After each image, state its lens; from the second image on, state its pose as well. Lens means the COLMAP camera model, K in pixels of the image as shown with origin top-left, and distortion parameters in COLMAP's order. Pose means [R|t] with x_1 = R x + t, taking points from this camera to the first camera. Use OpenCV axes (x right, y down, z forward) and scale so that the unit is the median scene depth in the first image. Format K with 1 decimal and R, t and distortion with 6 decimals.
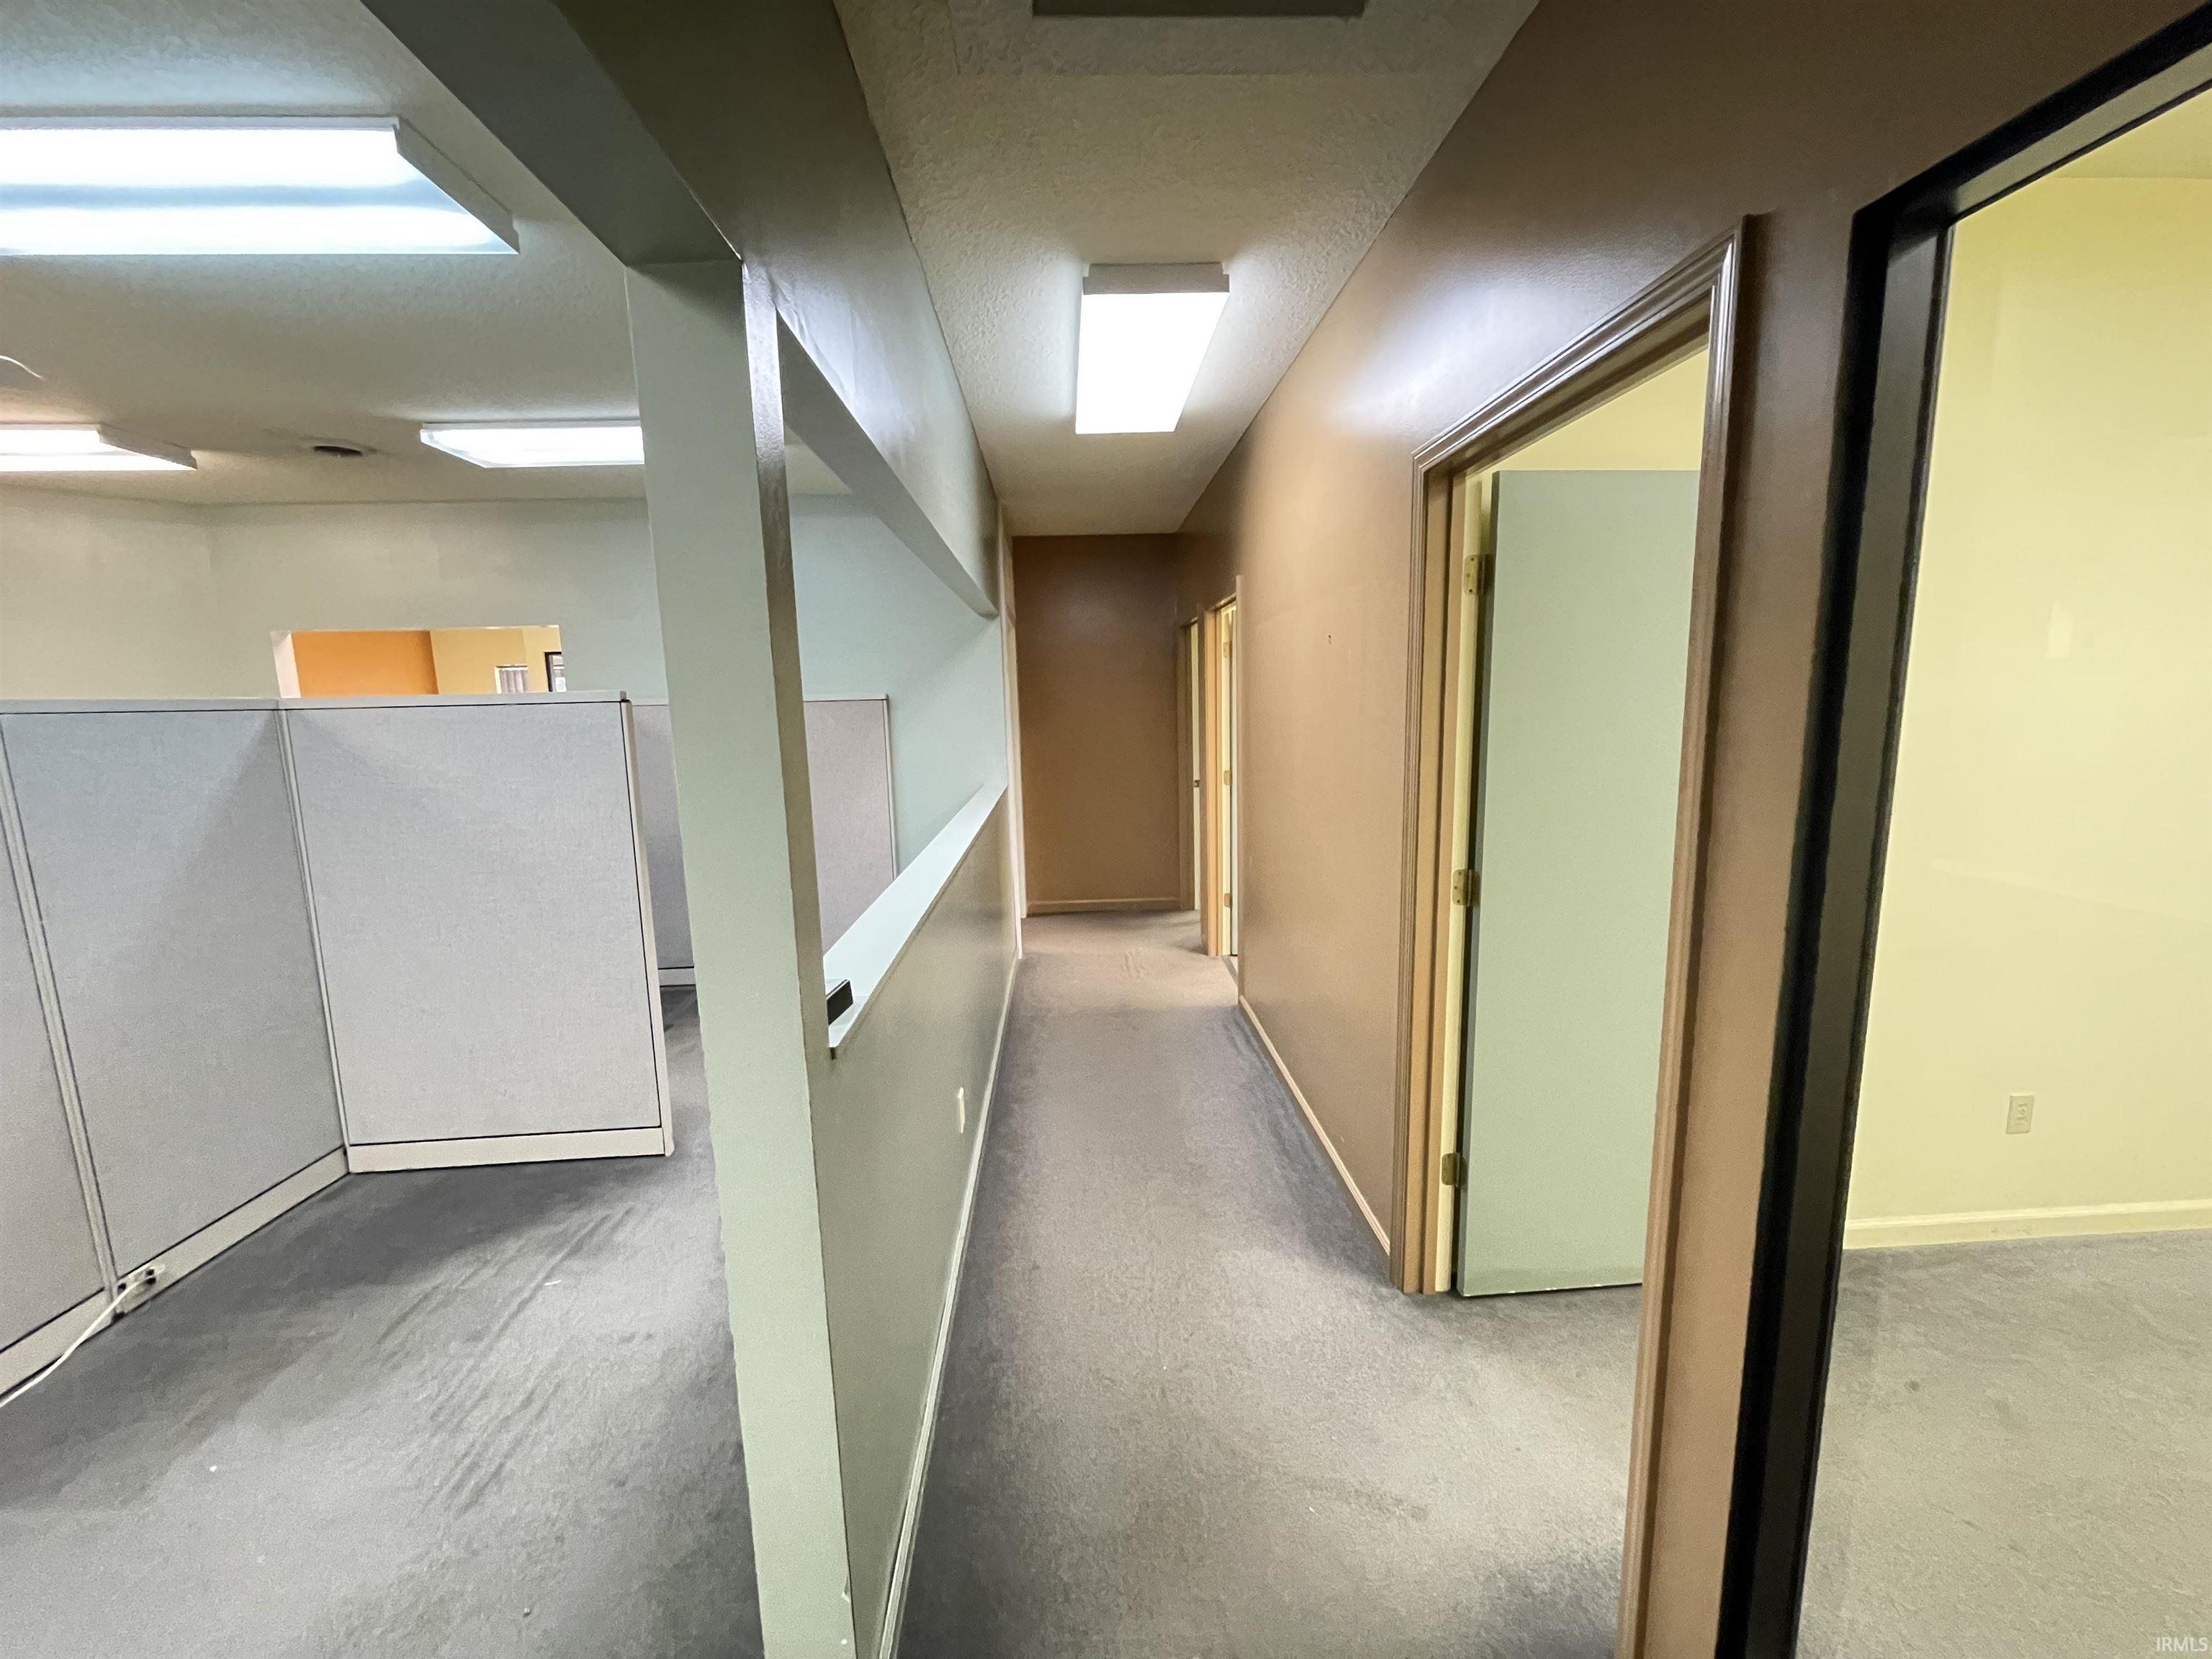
lens RADIAL K [[892.8, 0, 1105.9], [0, 892.8, 837.3], [0, 0, 1]] dist [-0.000286, 0.000077]
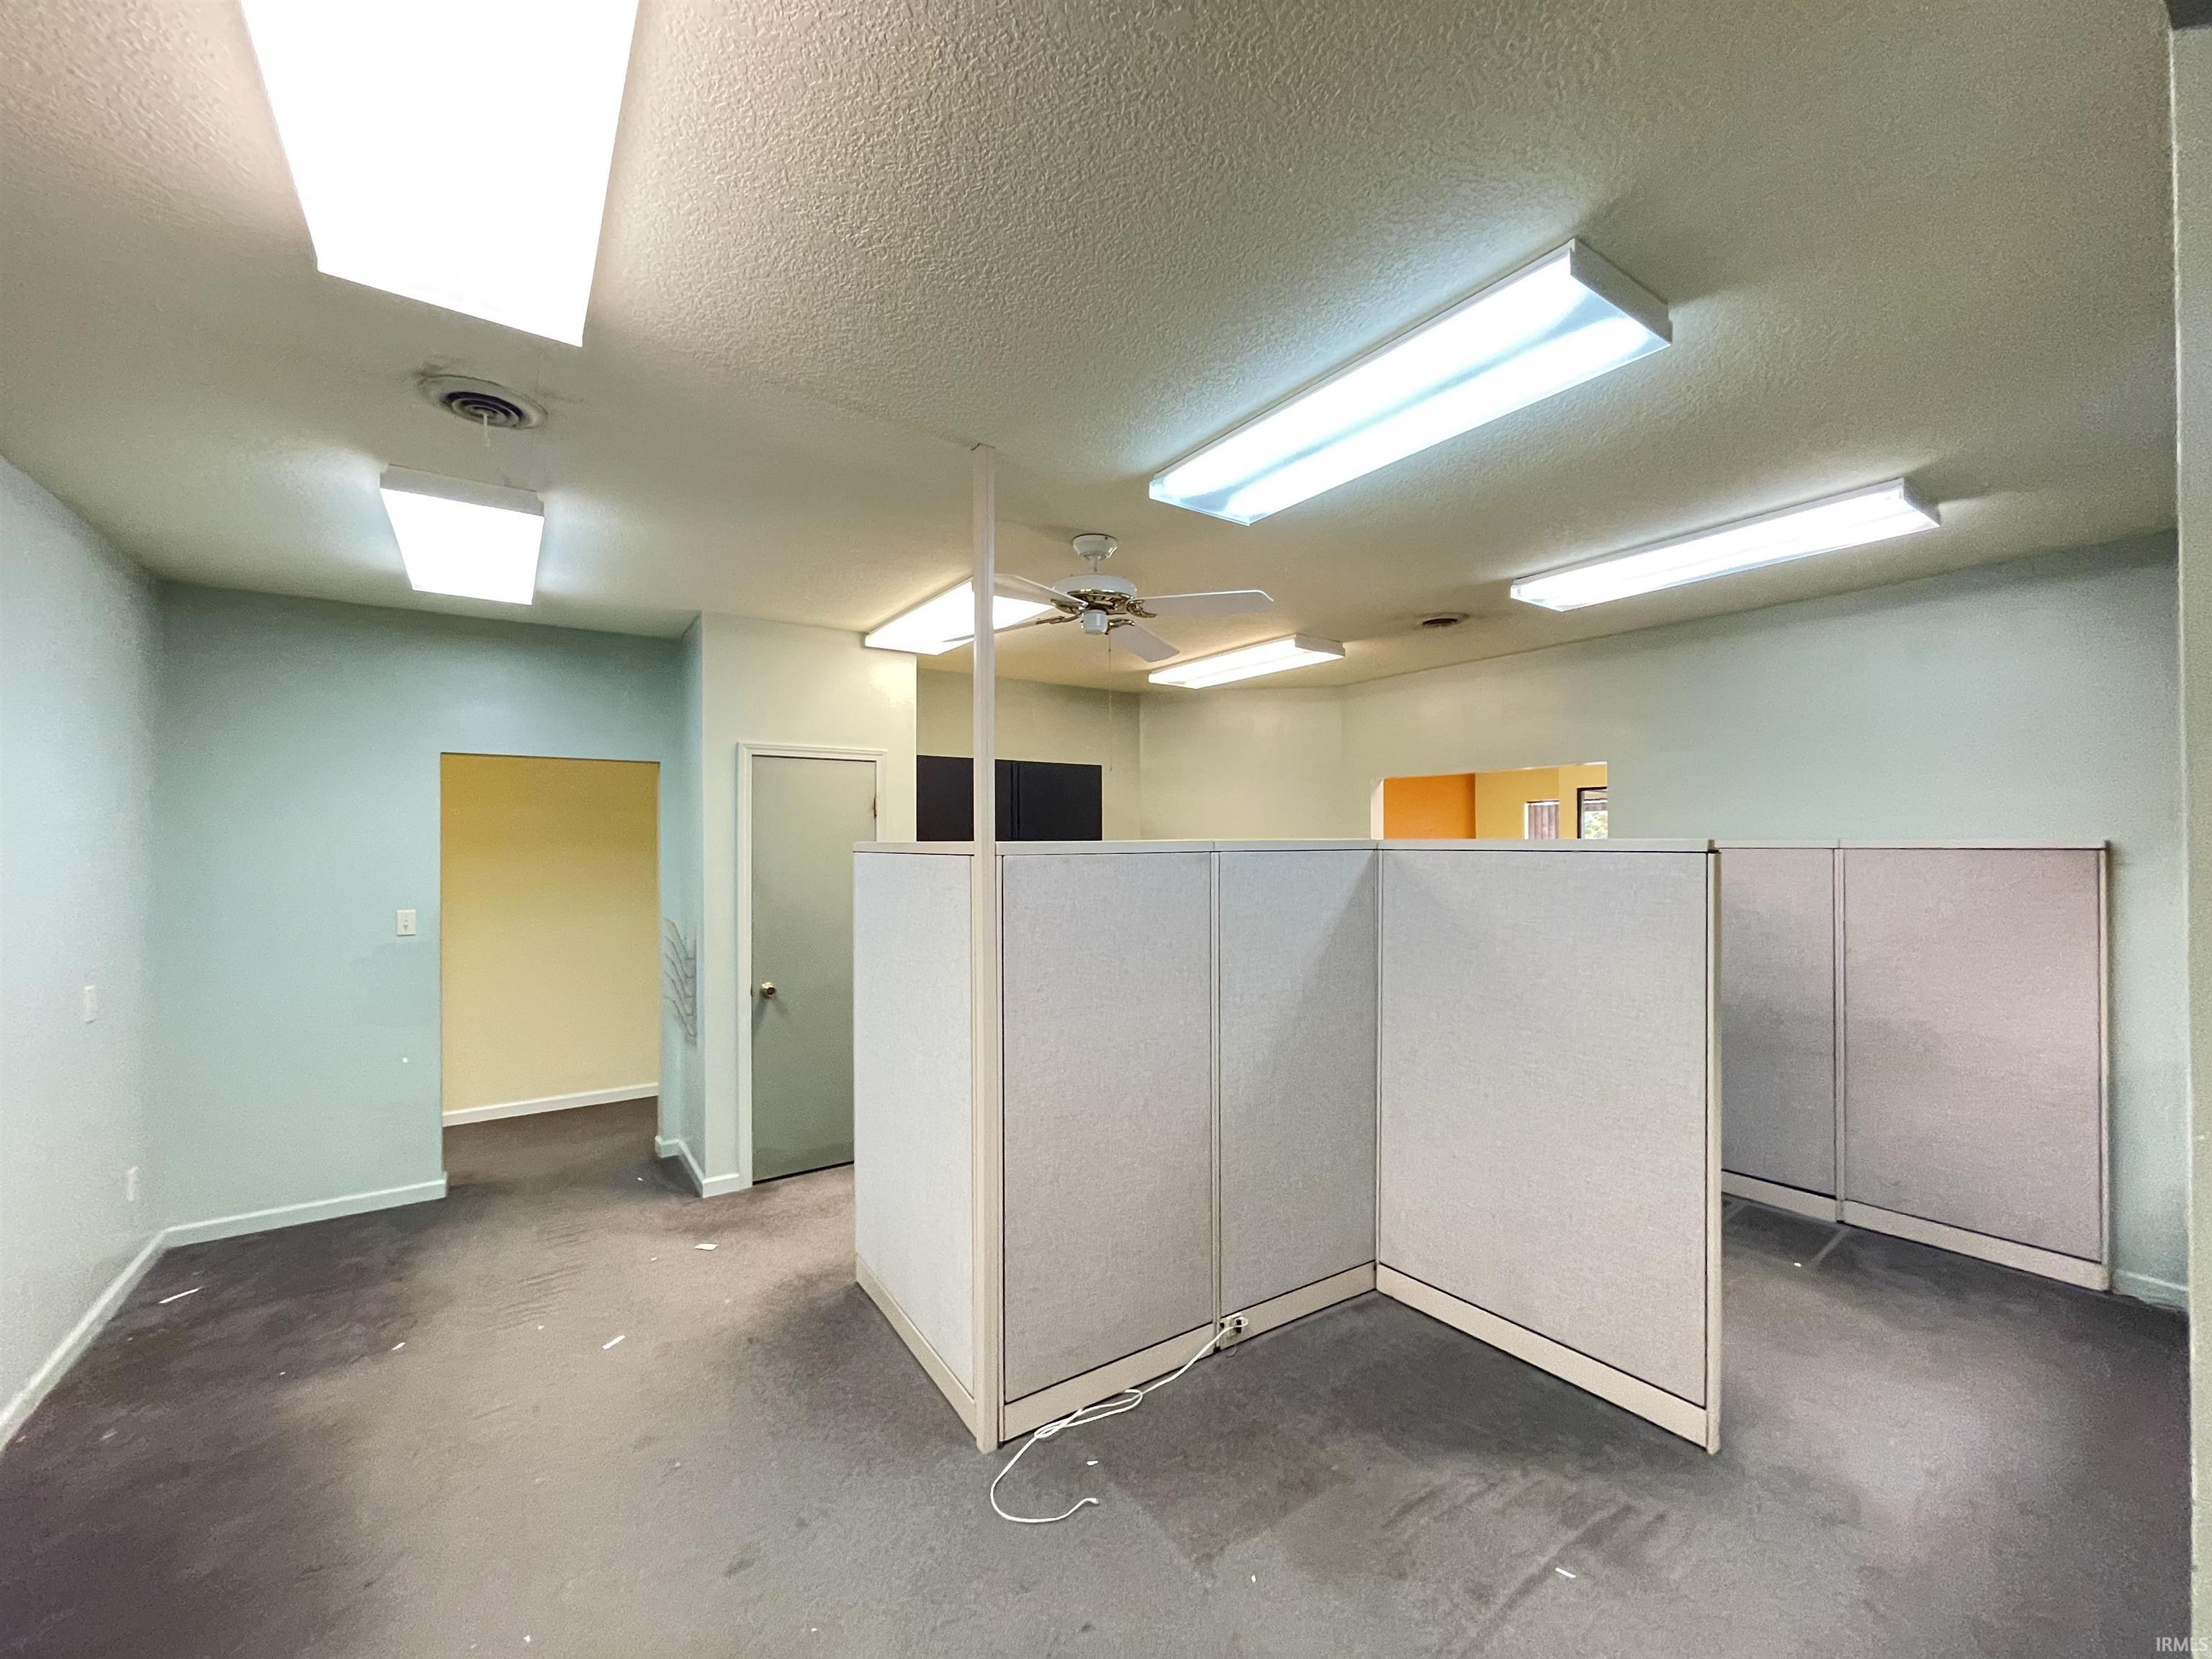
lens RADIAL K [[892.8, 0, 1105.9], [0, 892.8, 837.3], [0, 0, 1]] dist [-0.000286, 0.000077]
pose [[0.526531, 0.018185, -0.849961, -0.156543], [-0.139760, 0.988021, -0.065439, -0.038679], [0.838589, 0.153247, 0.522766, 0.125136]]
